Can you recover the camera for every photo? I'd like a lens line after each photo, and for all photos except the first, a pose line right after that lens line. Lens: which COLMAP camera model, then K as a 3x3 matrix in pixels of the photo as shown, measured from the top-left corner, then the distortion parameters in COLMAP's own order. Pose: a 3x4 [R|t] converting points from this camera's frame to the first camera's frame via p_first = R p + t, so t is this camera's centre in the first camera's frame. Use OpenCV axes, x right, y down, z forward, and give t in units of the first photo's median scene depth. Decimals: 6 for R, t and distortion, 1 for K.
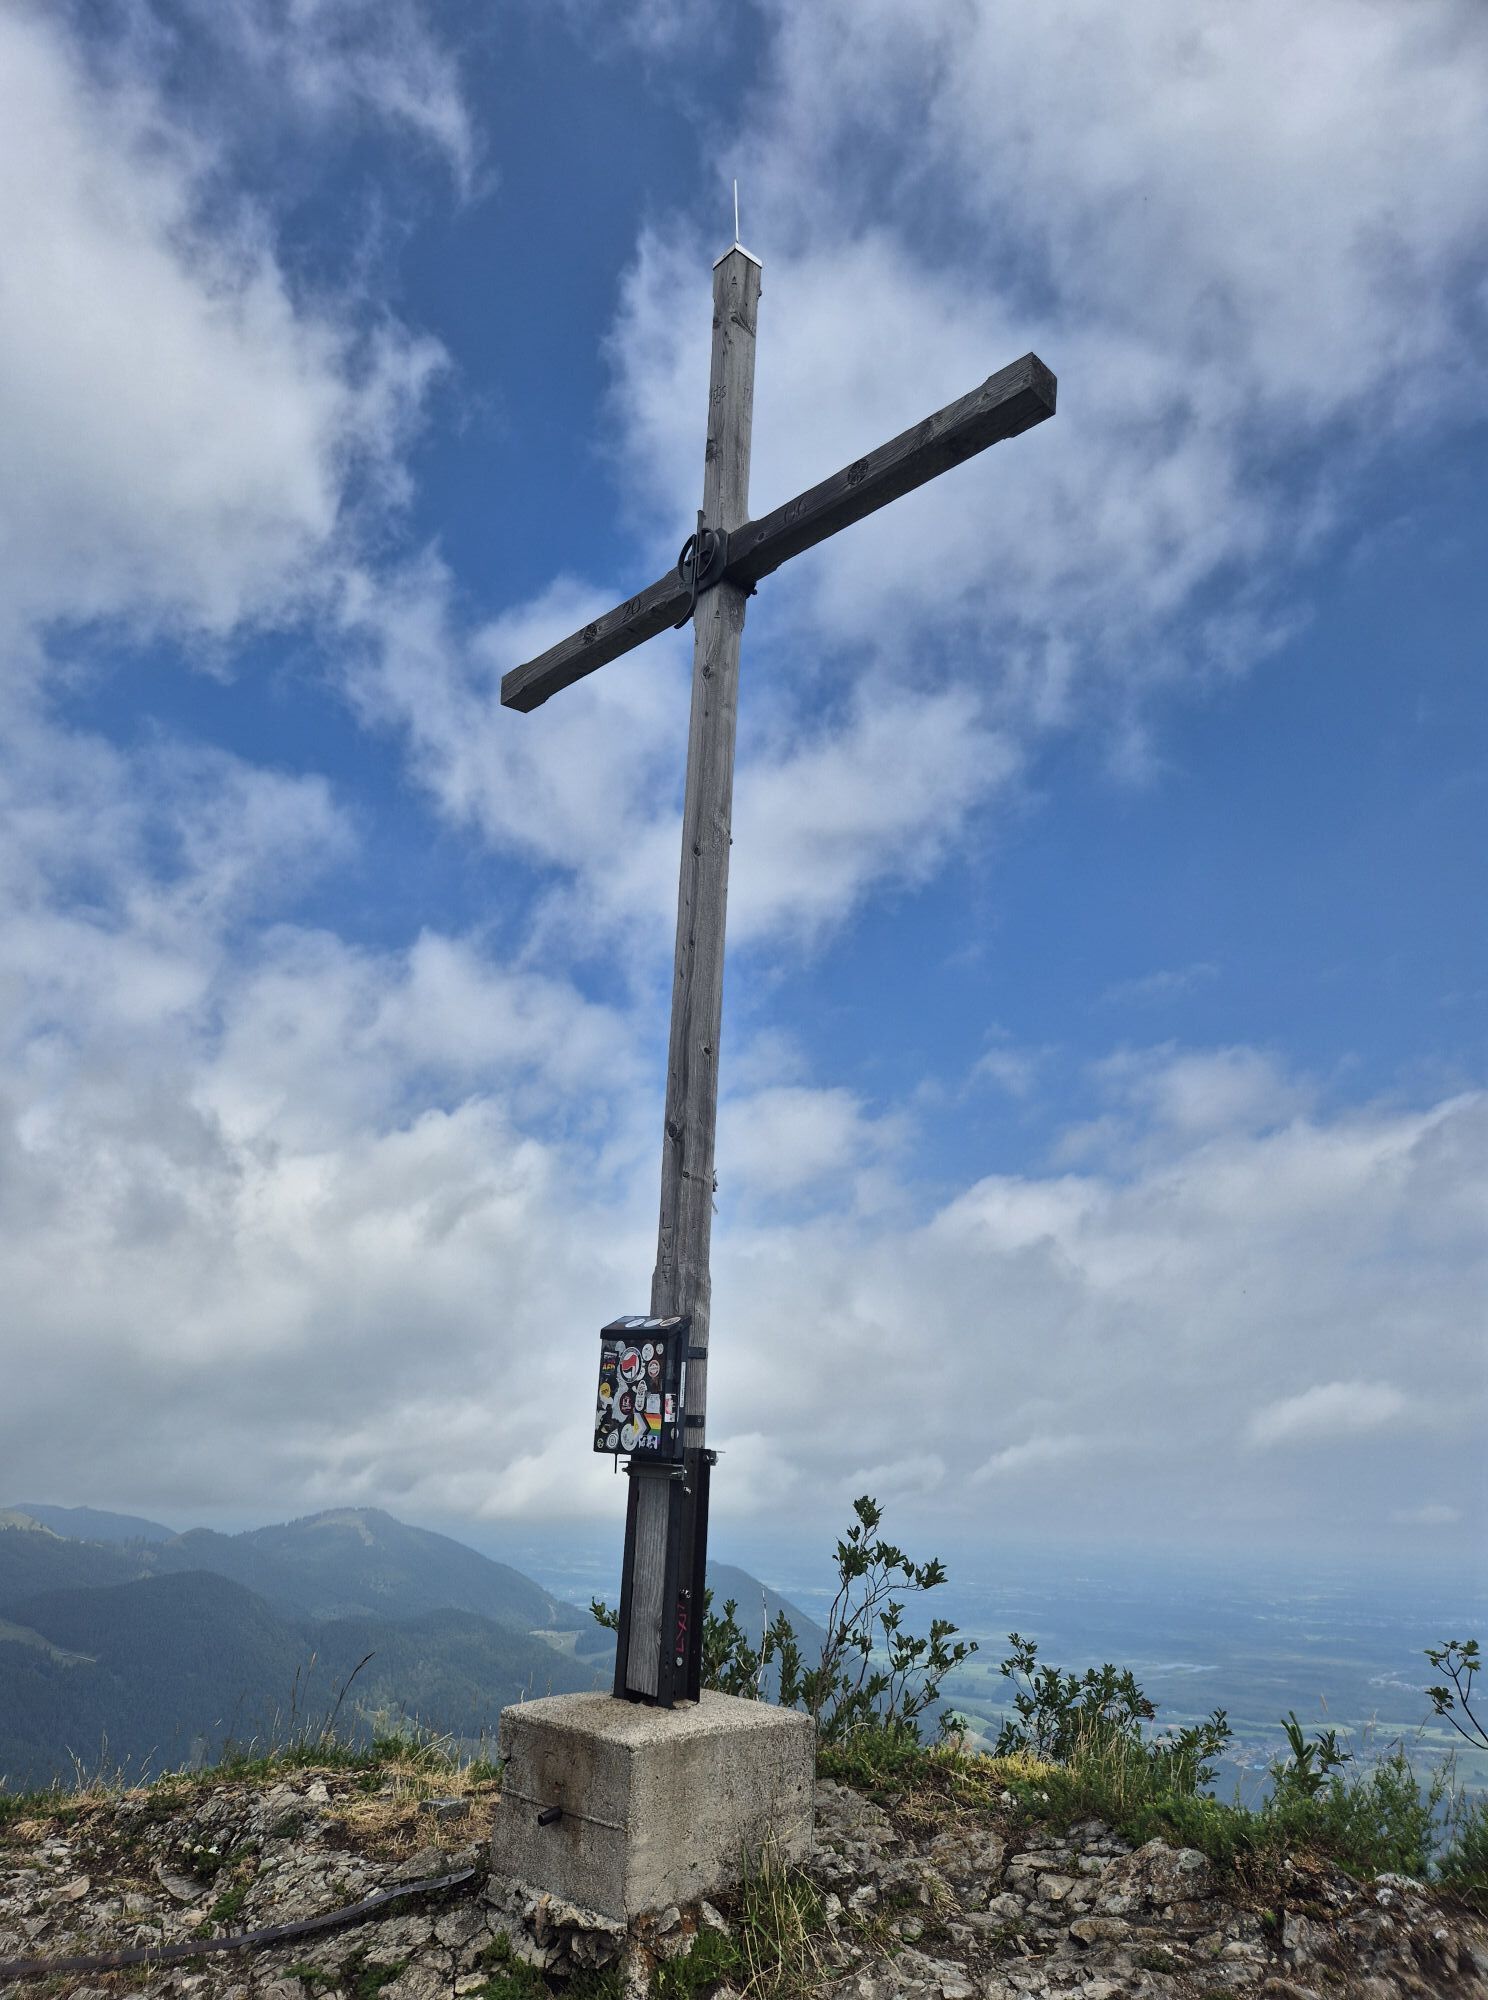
lens RADIAL K [[2388.3, 0, 744.0], [0, 2388.3, 1000.0], [0, 0, 1]] dist [0.176642, -0.452628]
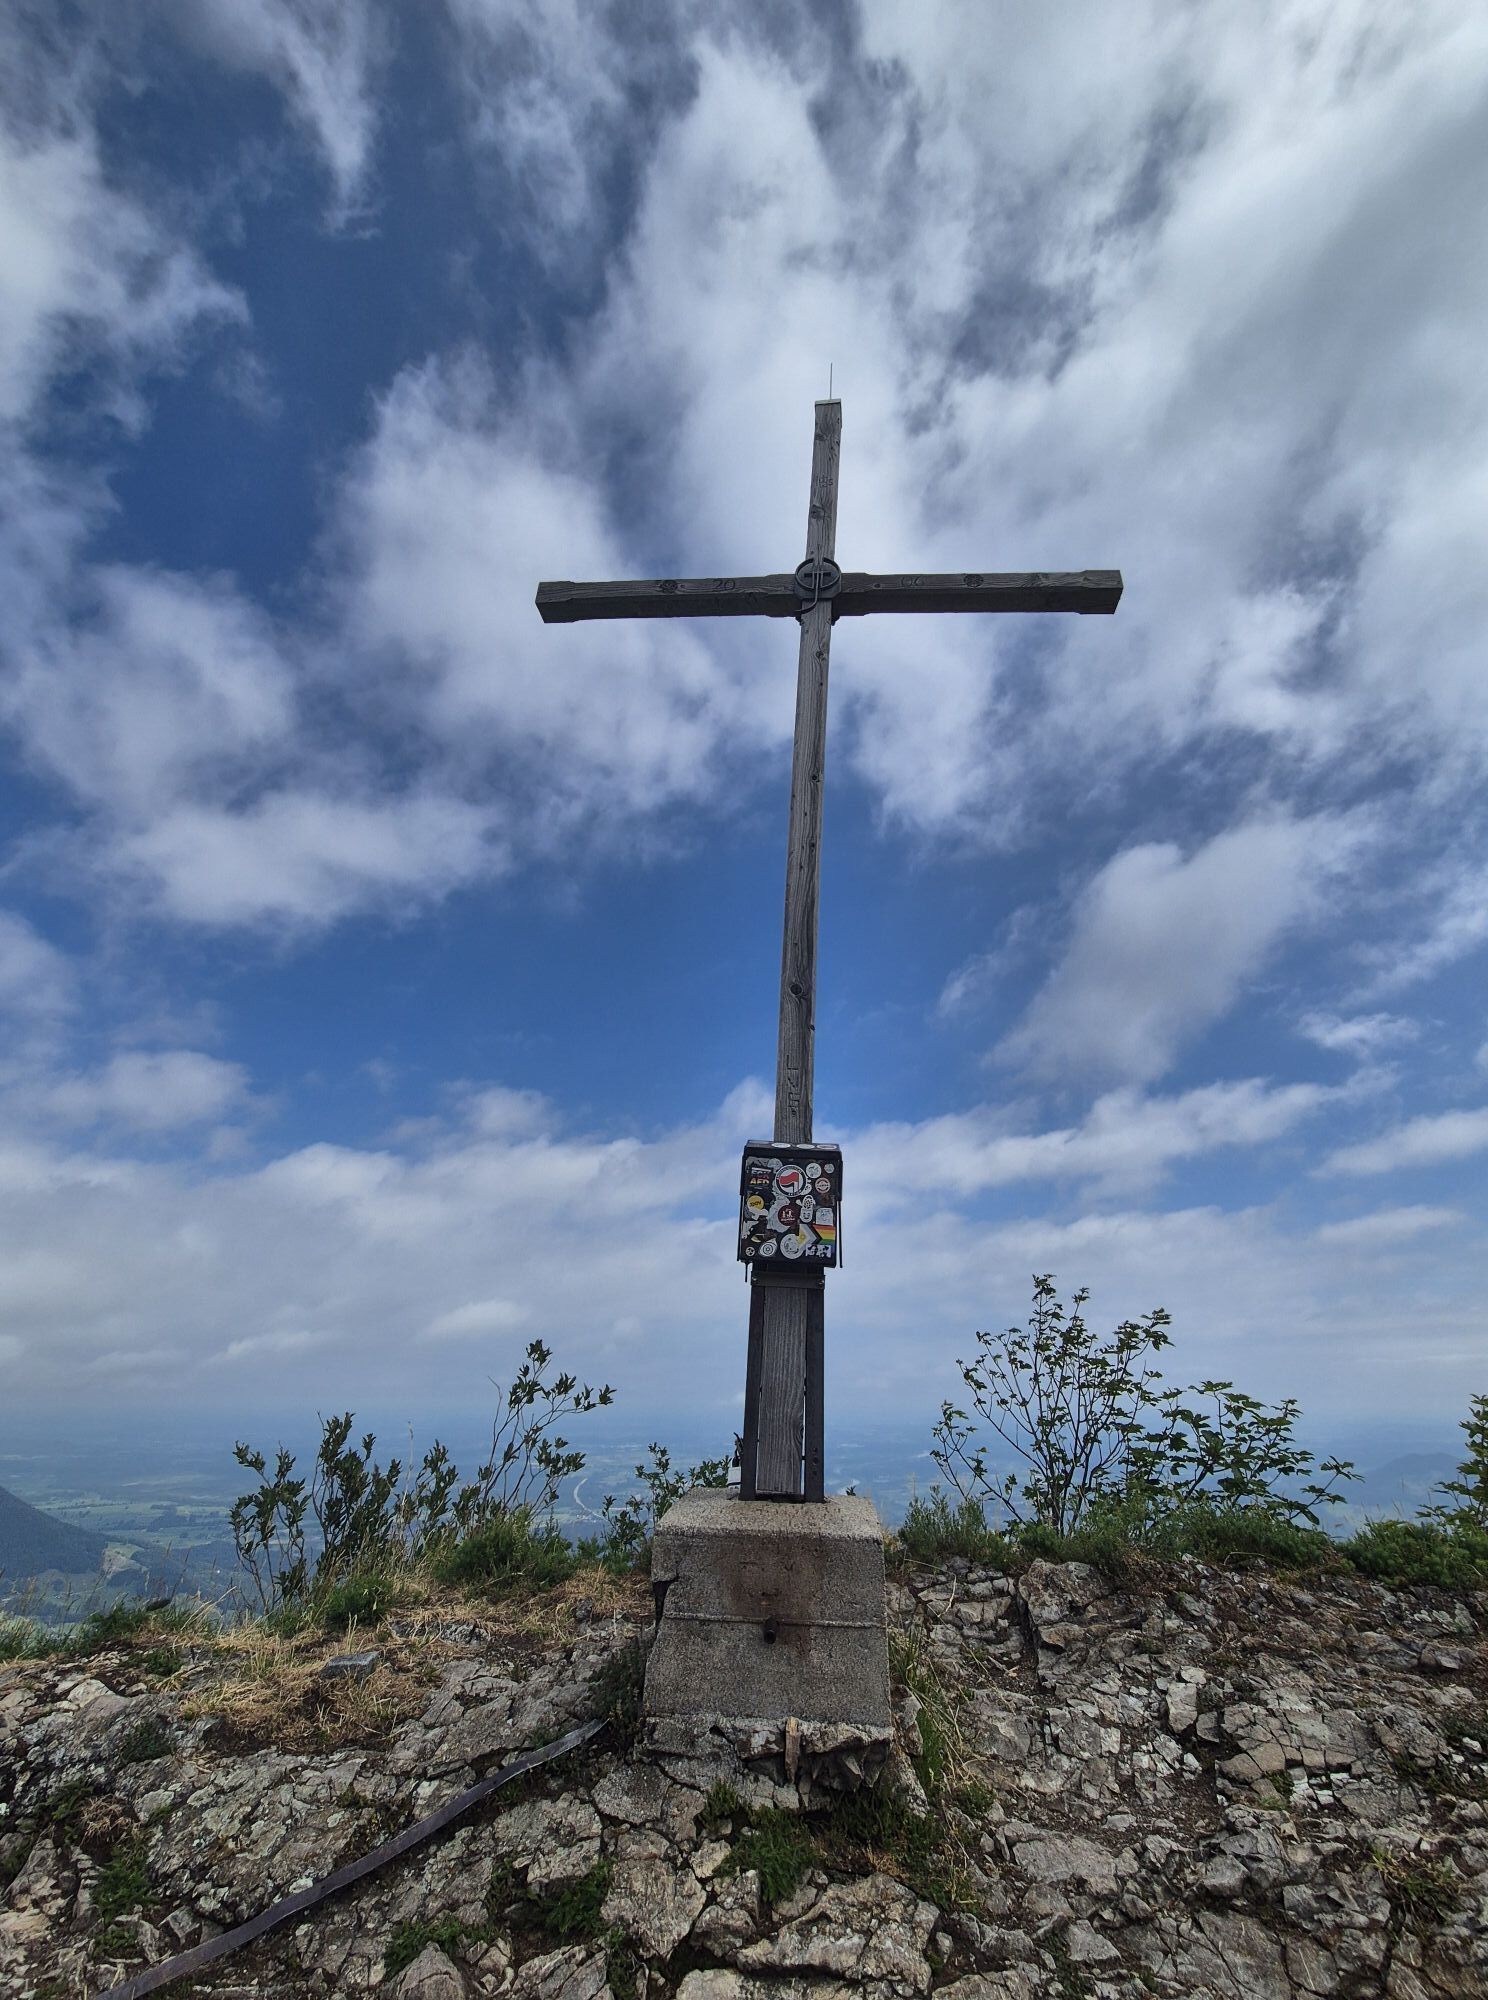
lens RADIAL K [[1015.8, 0, 744.0], [0, 1015.8, 1075.3], [0, 0, 1]] dist [0.012613, 0.000229]
pose [[0.568155, 0.231385, 0.789722, -0.430842], [-0.137685, 0.972857, -0.185987, 0.192881], [-0.811322, -0.003063, 0.584592, 0.743718]]
